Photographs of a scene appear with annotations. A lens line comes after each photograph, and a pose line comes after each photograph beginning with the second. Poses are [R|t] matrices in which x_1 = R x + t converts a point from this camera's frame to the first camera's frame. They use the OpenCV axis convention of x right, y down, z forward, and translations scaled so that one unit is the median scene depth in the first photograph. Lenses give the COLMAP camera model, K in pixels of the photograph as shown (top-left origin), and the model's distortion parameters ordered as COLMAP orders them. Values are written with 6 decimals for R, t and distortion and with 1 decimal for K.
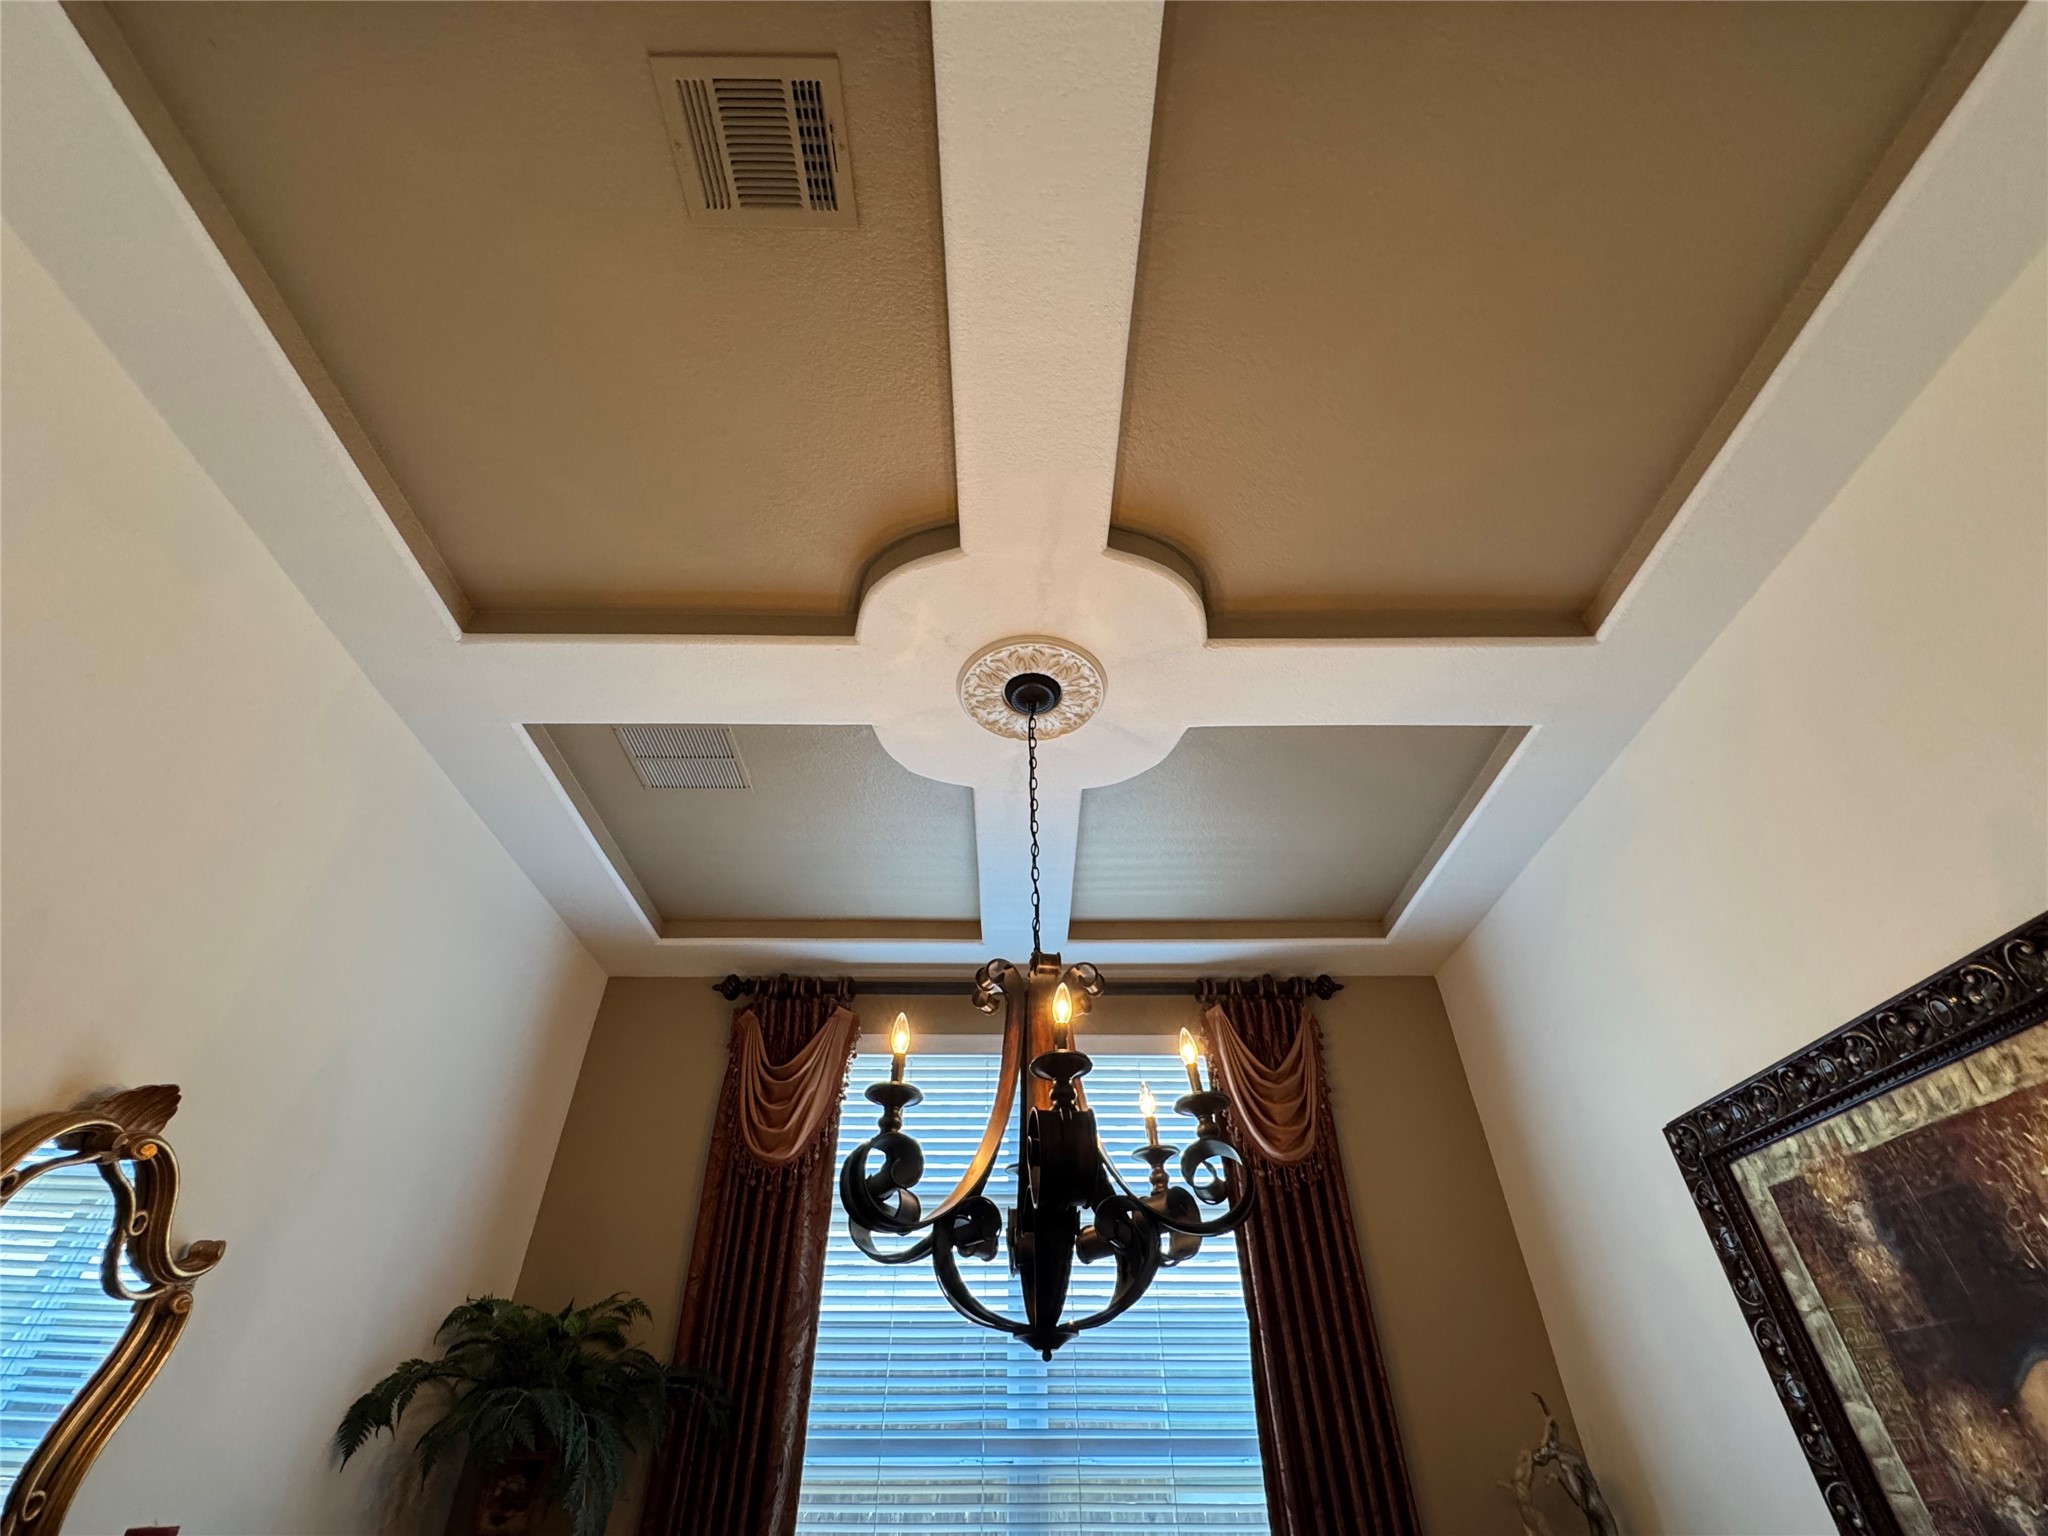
lens RADIAL K [[911.8, 0, 1024.0], [0, 911.8, 768.0], [0, 0, 1]] dist [-0.004036, -0.000021]
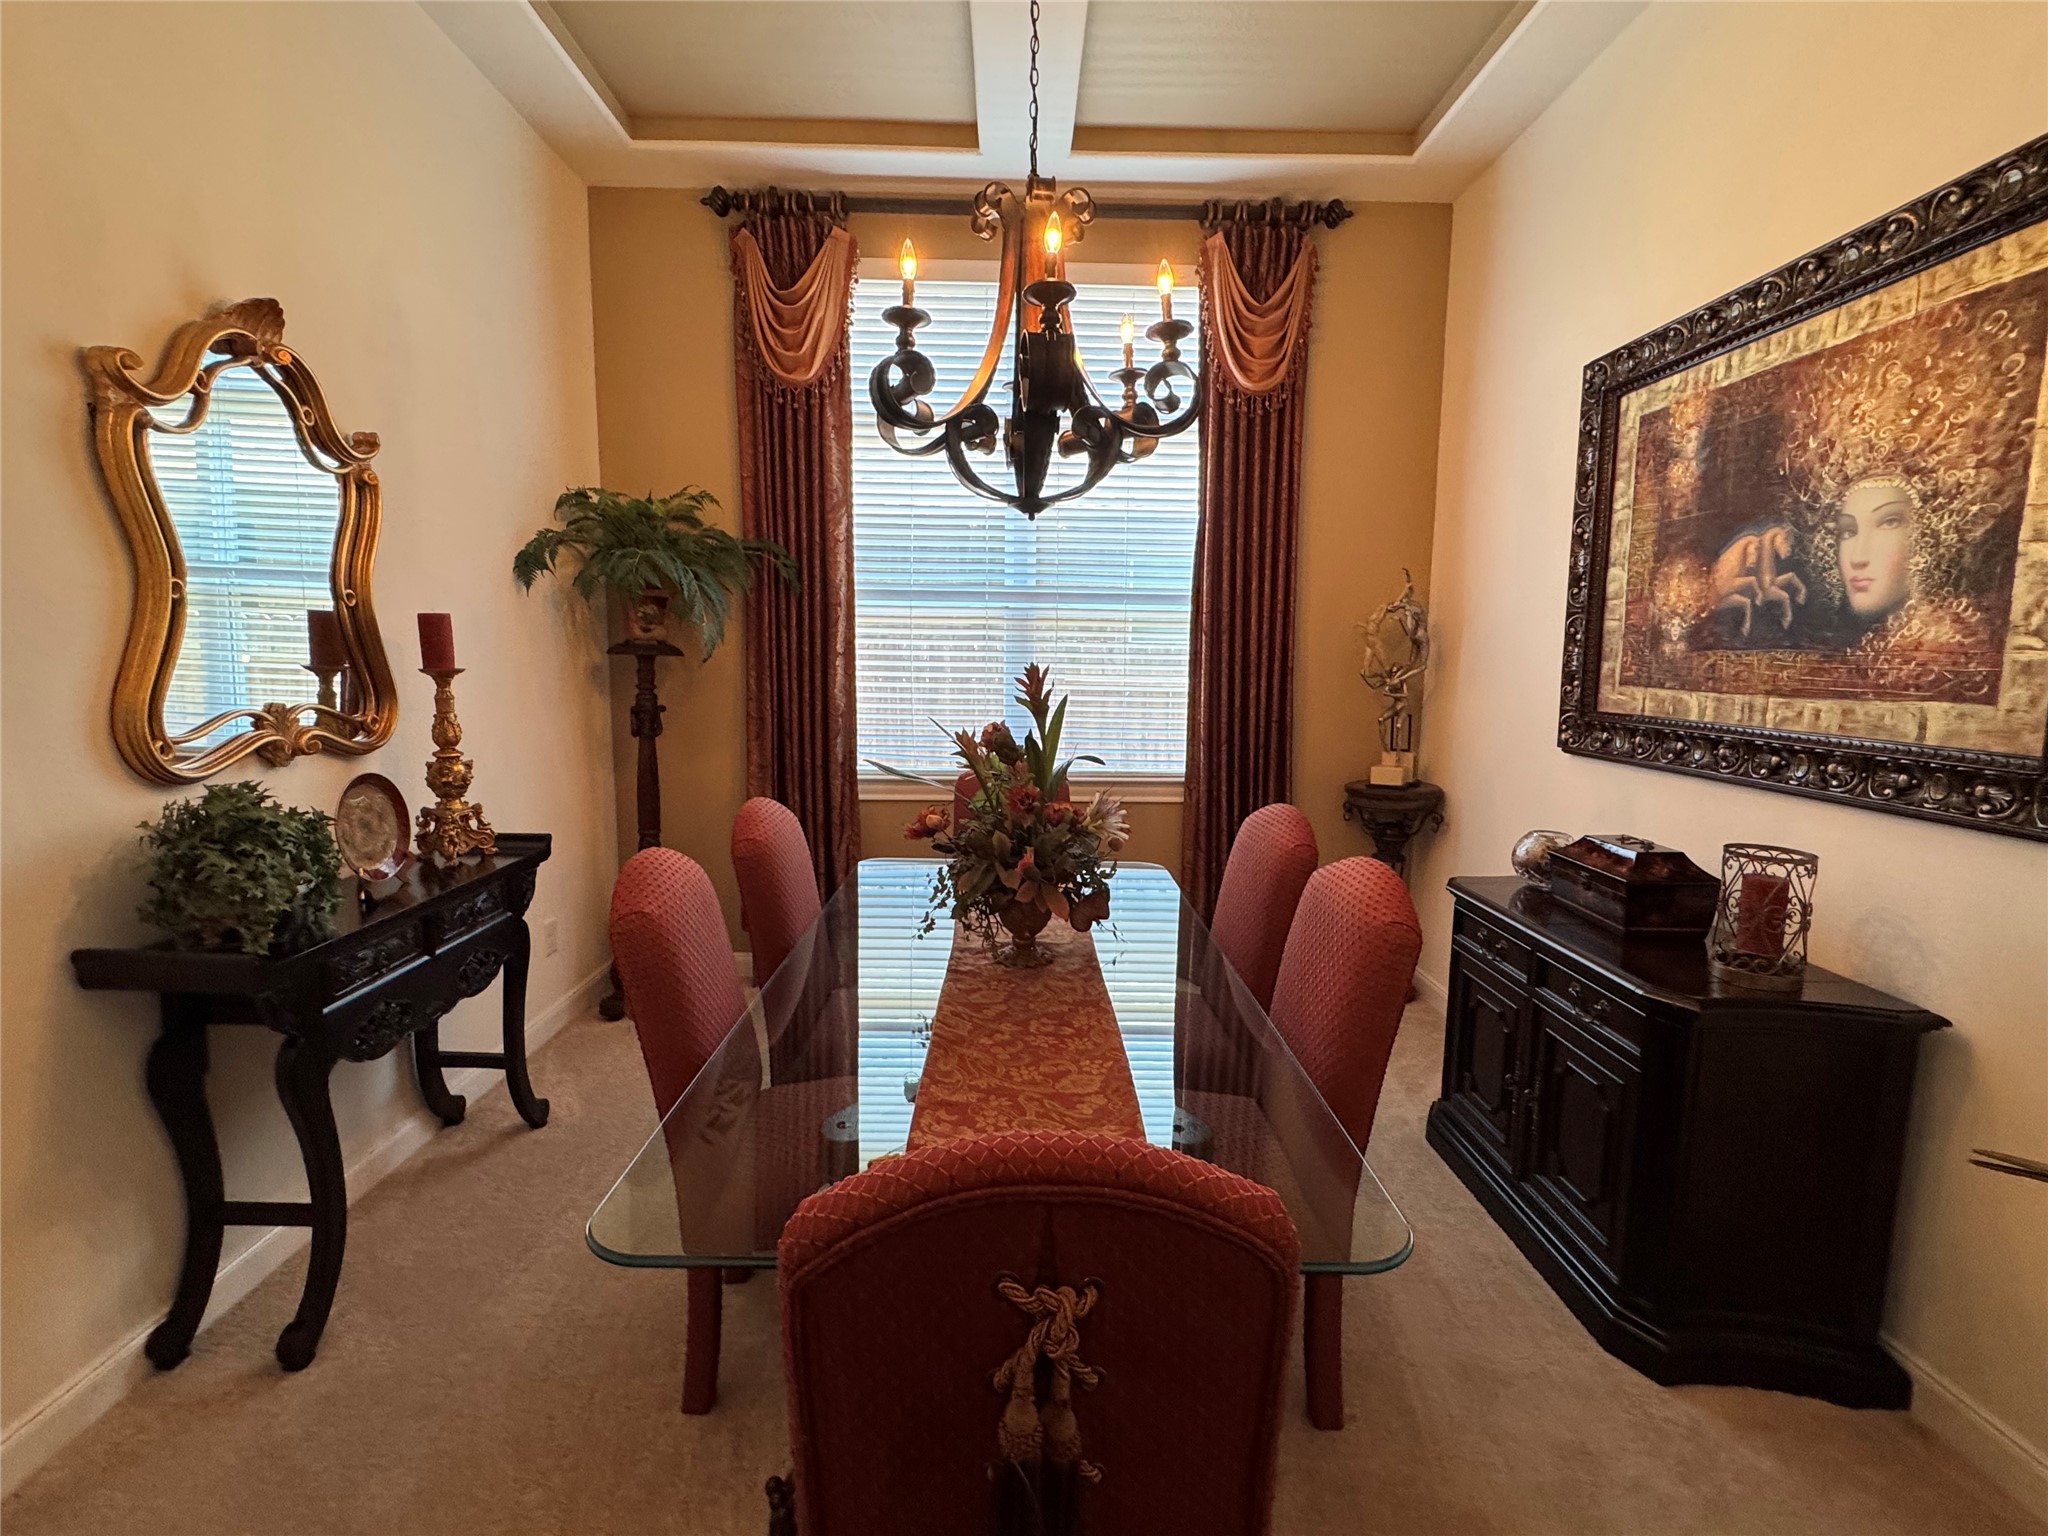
lens RADIAL K [[911.8, 0, 1024.0], [0, 911.8, 768.0], [0, 0, 1]] dist [-0.004036, -0.000021]
pose [[0.999839, 0.016772, 0.006402, 0.008167], [-0.016324, 0.701049, 0.712926, -0.057076], [0.007469, -0.712916, 0.701210, -0.185136]]
